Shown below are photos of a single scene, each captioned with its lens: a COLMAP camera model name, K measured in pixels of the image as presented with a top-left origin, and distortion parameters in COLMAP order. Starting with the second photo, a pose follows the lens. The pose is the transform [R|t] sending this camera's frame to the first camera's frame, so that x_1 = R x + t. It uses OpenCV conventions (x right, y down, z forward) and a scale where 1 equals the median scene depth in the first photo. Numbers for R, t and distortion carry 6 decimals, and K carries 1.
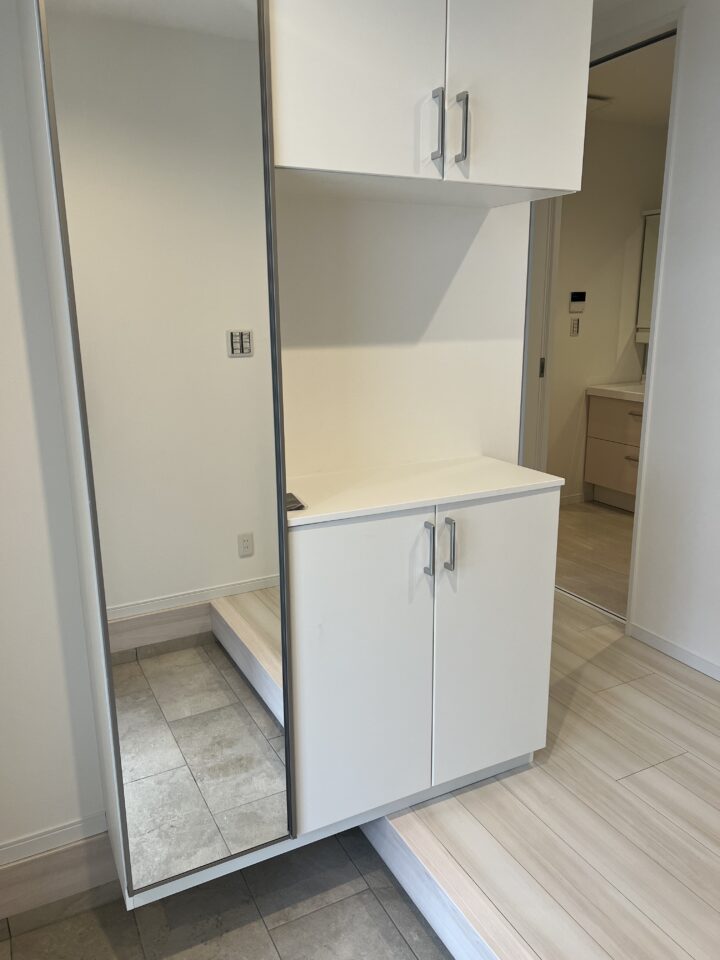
lens RADIAL K [[718.4, 0, 361.4], [0, 718.4, 479.8], [0, 0, 1]] dist [0.027006, -0.021592]
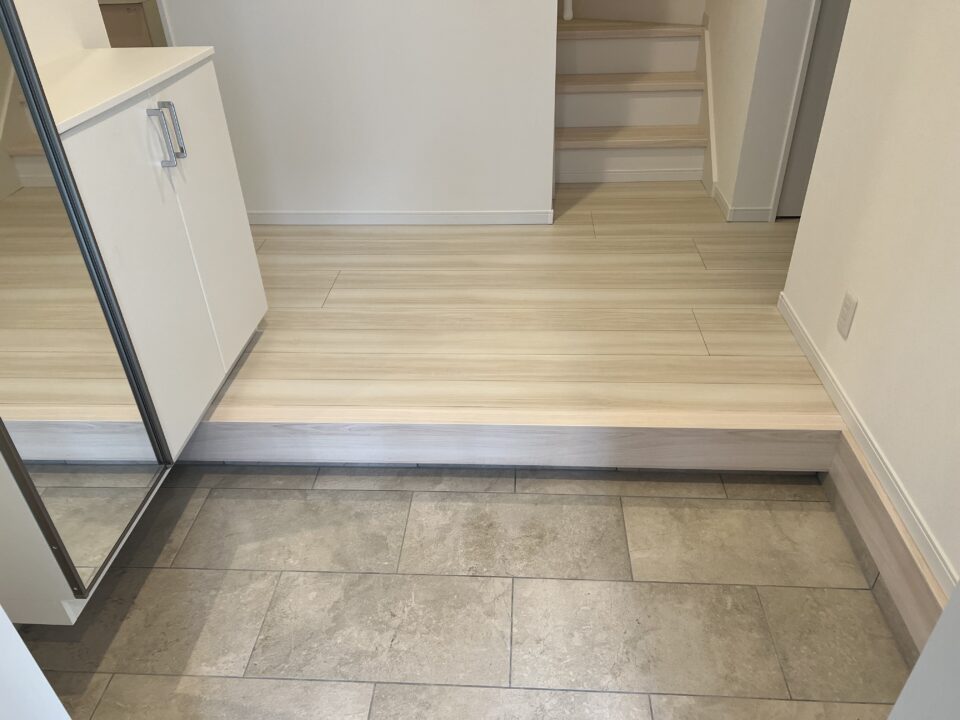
lens RADIAL K [[718.4, 0, 482.9], [0, 718.4, 362.0], [0, 0, 1]] dist [0.027006, -0.021592]
pose [[0.513641, -0.481177, 0.710382, -0.469249], [0.226875, 0.874644, 0.428398, 0.038195], [-0.827467, -0.058874, 0.558420, 0.090013]]
